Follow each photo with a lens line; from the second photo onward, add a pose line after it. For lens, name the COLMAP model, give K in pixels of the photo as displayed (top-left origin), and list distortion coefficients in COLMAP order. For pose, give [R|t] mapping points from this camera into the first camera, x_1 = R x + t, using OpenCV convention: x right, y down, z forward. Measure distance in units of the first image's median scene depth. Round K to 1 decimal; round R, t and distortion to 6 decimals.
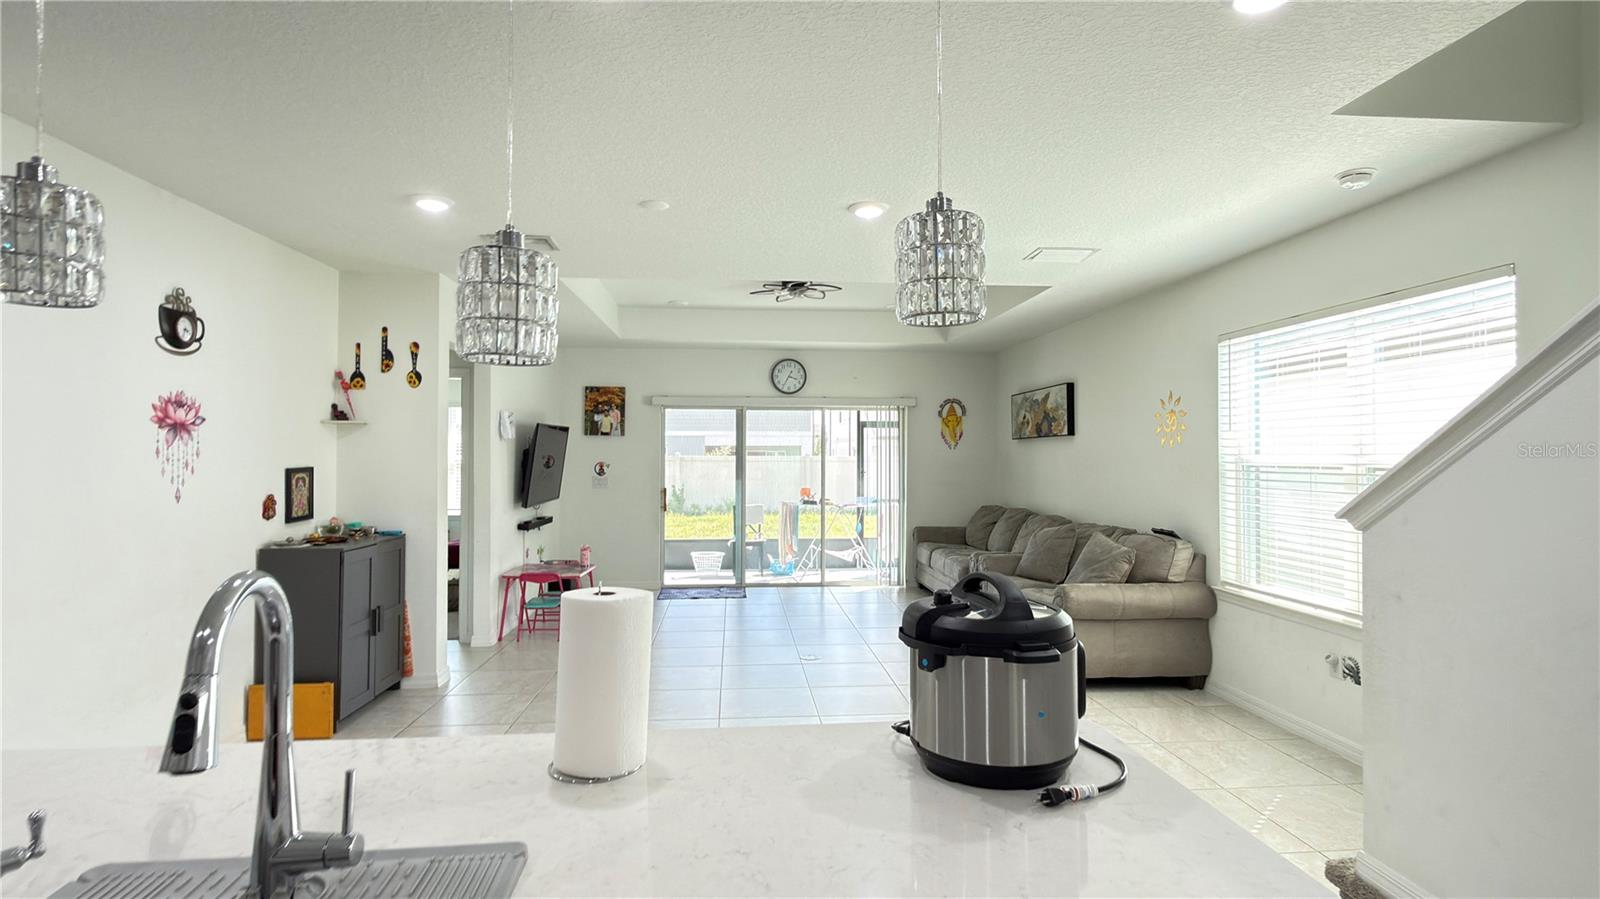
lens RADIAL K [[787.9, 0, 802.1], [0, 787.9, 445.3], [0, 0, 1]] dist [0.002588, 0.000104]
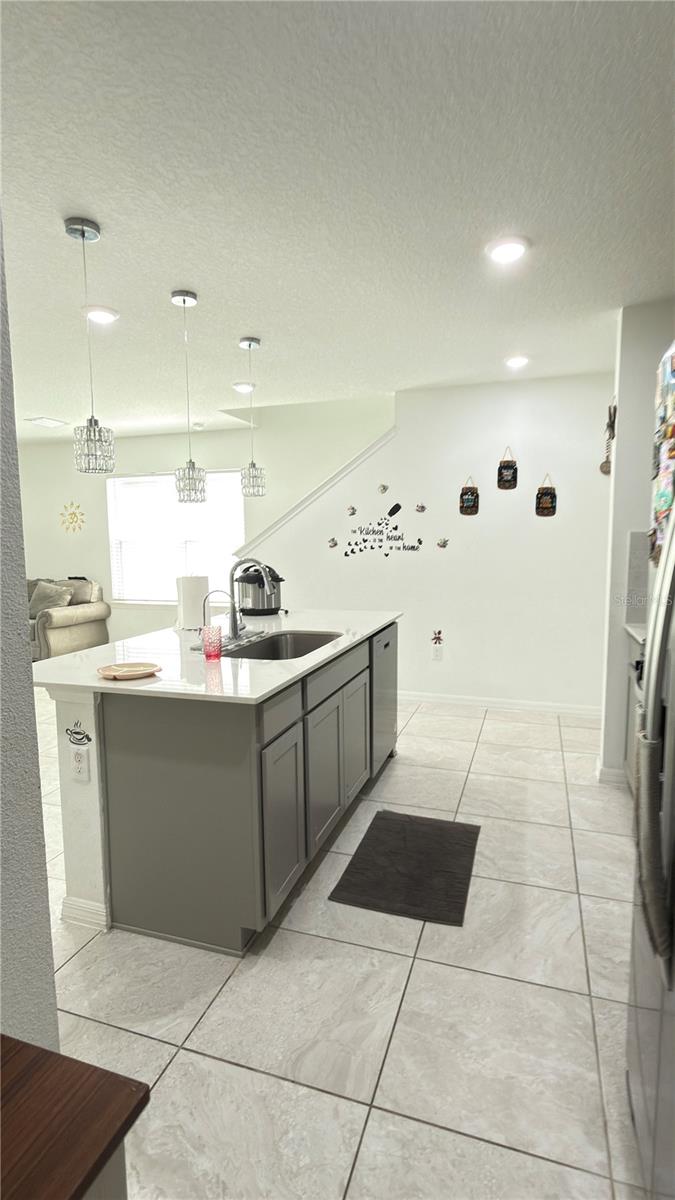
lens RADIAL K [[590.9, 0, 337.3], [0, 590.9, 600.8], [0, 0, 1]] dist [0.002588, 0.000104]
pose [[0.401531, -0.105523, 0.909746, -0.601749], [-0.000924, 0.993293, 0.115621, 0.001307], [-0.915845, -0.047266, 0.398740, -0.128415]]
